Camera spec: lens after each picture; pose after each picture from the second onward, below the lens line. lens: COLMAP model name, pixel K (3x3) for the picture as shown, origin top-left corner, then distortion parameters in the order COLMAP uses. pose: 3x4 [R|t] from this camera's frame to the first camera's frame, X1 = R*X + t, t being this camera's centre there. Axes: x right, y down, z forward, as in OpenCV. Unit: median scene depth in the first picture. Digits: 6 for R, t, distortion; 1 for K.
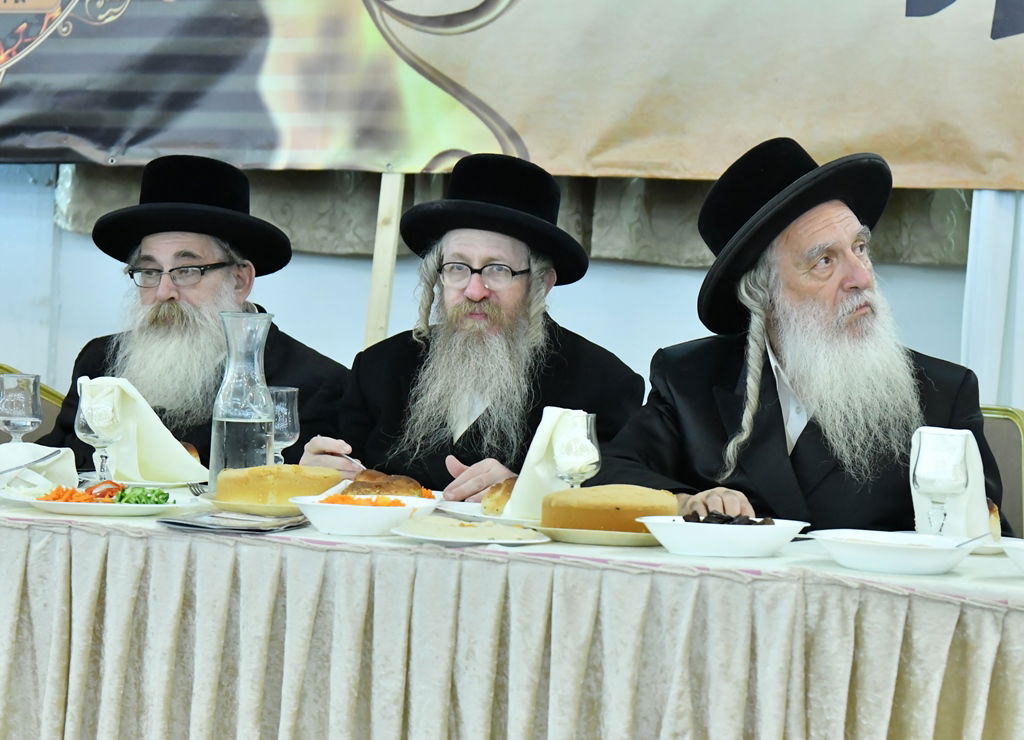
lens RADIAL K [[3045.3, 0, 510.9], [0, 3045.3, 370.5], [0, 0, 1]] dist [-0.036702, 0.000000]
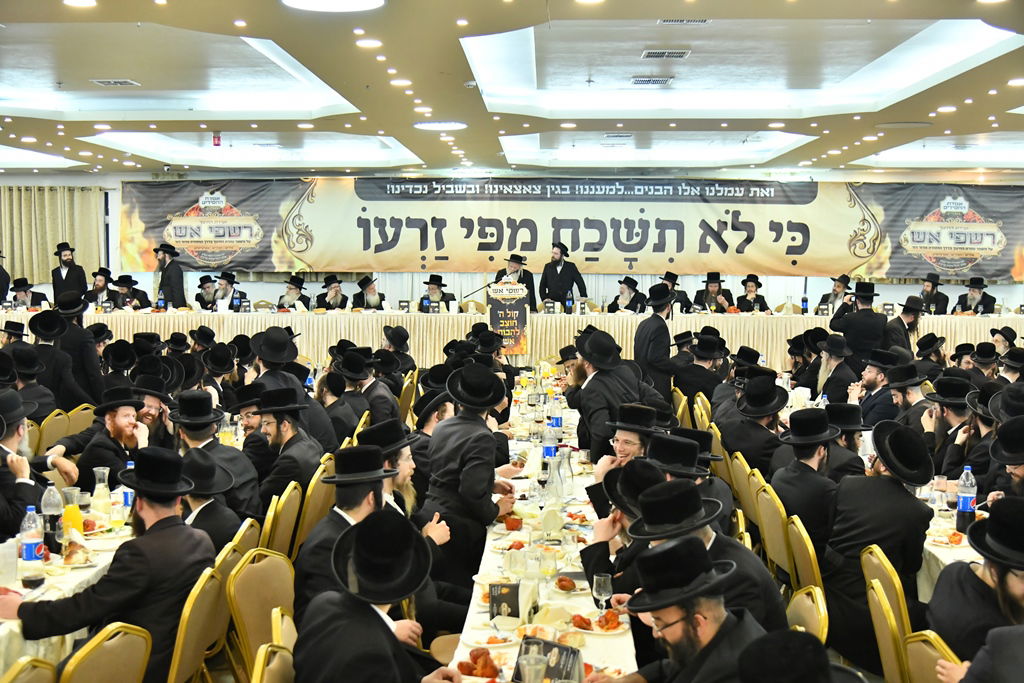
lens RADIAL K [[1236.7, 0, 506.8], [0, 1236.7, 352.2], [0, 0, 1]] dist [0.006088, 0.000000]
pose [[0.939878, -0.065142, 0.335241, -0.720503], [0.048124, 0.997107, 0.058833, -0.027992], [-0.338103, -0.039163, 0.940294, -2.530880]]
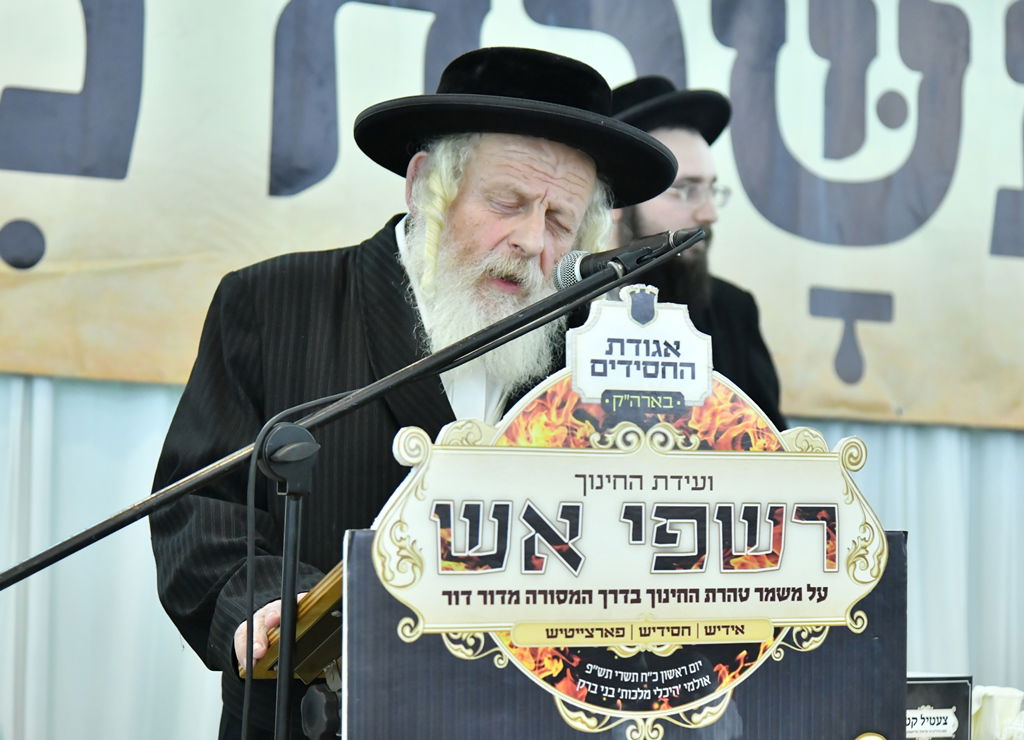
lens RADIAL K [[2723.3, 0, 442.8], [0, 2723.3, 357.7], [0, 0, 1]] dist [0.022274, 0.000000]
pose [[0.652202, 0.016000, 0.757876, 0.021027], [0.026675, 0.998674, -0.044040, -0.007768], [-0.757575, 0.048939, 0.650910, 0.304534]]
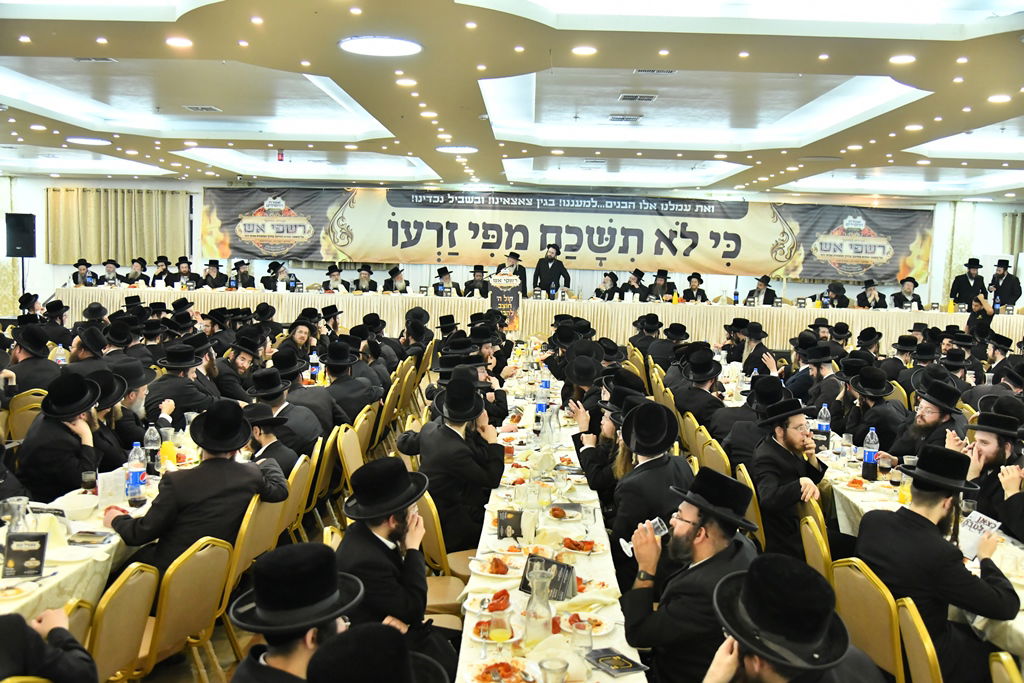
lens RADIAL K [[960.7, 0, 507.6], [0, 960.7, 346.0], [0, 0, 1]] dist [0.001672, 0.000000]
pose [[0.937707, -0.048263, 0.344058, -0.731587], [0.022955, 0.996747, 0.077257, -0.028092], [-0.346667, -0.064547, 0.935765, -2.507664]]
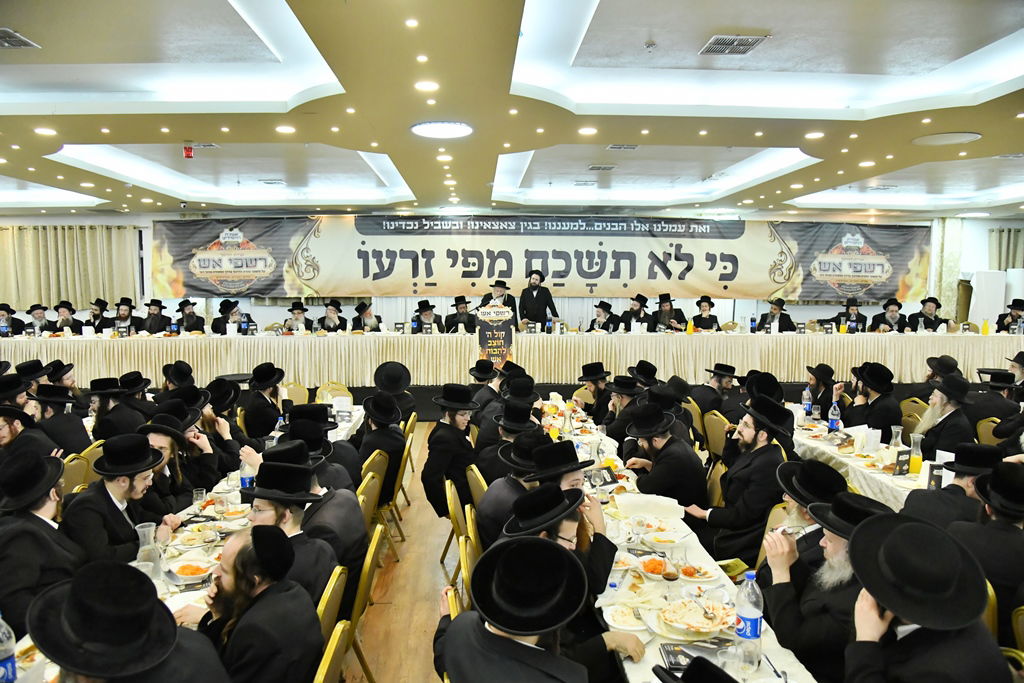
lens RADIAL K [[692.4, 0, 512.1], [0, 692.4, 352.5], [0, 0, 1]] dist [-0.065606, 0.012438]
pose [[0.908129, -0.081761, 0.410630, -0.392972], [0.053470, 0.995365, 0.079937, -0.041703], [-0.415263, -0.050637, 0.908291, -1.279702]]
